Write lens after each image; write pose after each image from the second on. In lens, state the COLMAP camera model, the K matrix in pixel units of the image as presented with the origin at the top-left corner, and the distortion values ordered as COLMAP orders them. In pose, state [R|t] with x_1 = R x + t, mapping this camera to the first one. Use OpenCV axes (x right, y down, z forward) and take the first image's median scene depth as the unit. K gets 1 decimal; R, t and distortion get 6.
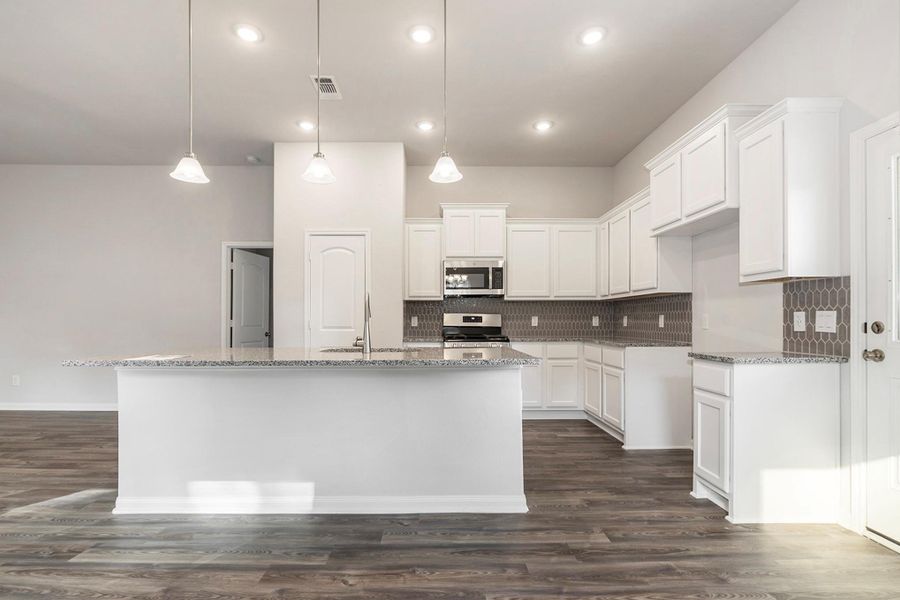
lens RADIAL K [[400.0, 0, 448.9], [0, 400.0, 320.4], [0, 0, 1]] dist [0.000706, 0.000170]
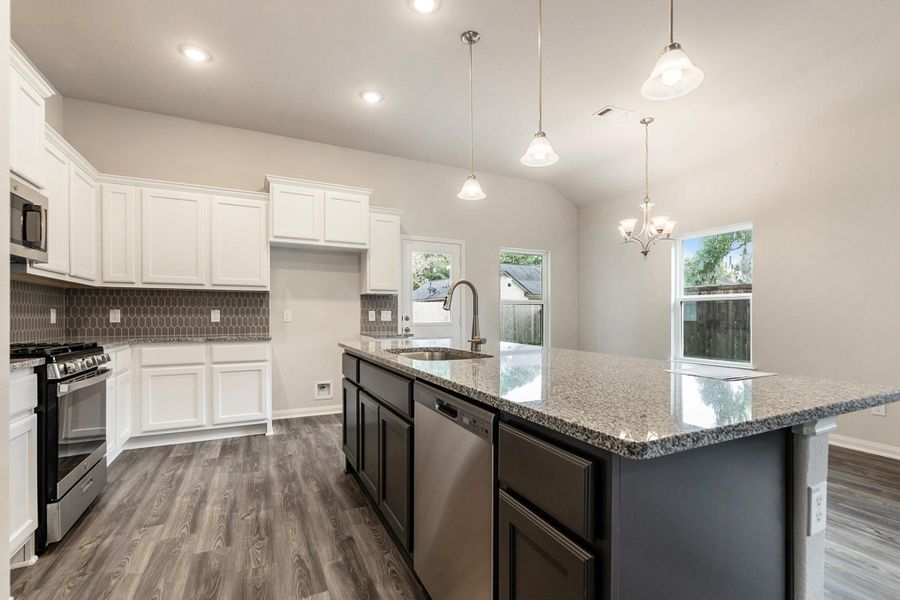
lens RADIAL K [[400.0, 0, 448.9], [0, 400.0, 320.4], [0, 0, 1]] dist [0.000706, 0.000170]
pose [[-0.428776, -0.012904, 0.903319, -0.791617], [-0.002734, 0.999912, 0.012986, -0.001383], [-0.903407, 0.003099, -0.428773, 1.119581]]
